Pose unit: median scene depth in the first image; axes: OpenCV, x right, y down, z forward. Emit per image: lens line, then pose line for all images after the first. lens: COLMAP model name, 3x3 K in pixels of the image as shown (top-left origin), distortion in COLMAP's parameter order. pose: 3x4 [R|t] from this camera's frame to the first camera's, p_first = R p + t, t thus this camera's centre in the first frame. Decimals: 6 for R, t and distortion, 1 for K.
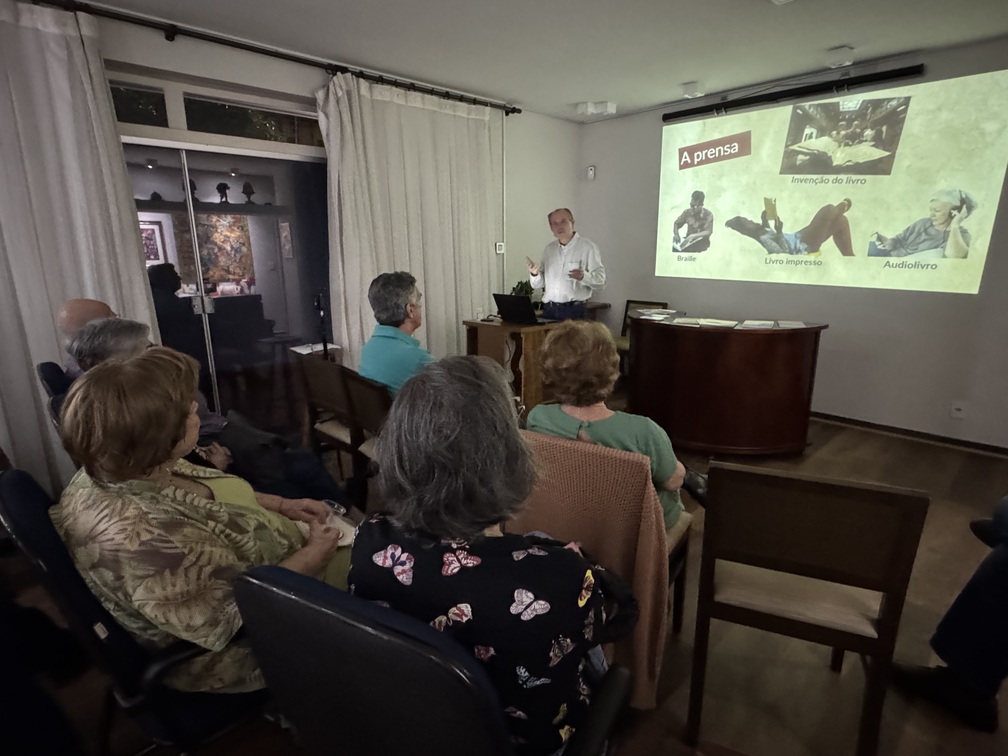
lens RADIAL K [[548.1, 0, 504.0], [0, 548.1, 378.0], [0, 0, 1]] dist [-0.000451, 0.000098]
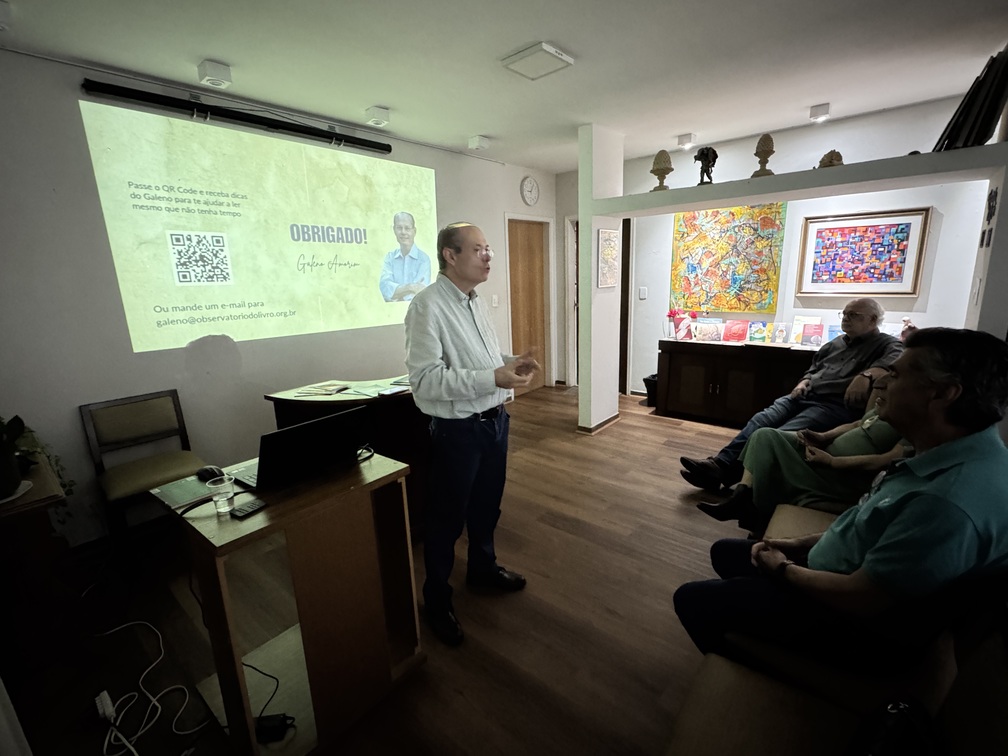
lens RADIAL K [[459.5, 0, 504.0], [0, 459.5, 378.0], [0, 0, 1]] dist [-0.017177, -0.000417]
pose [[-0.090778, -0.207798, 0.973950, -0.318458], [0.266267, 0.937319, 0.224800, -0.205917], [-0.959615, 0.279737, -0.029758, 0.791663]]
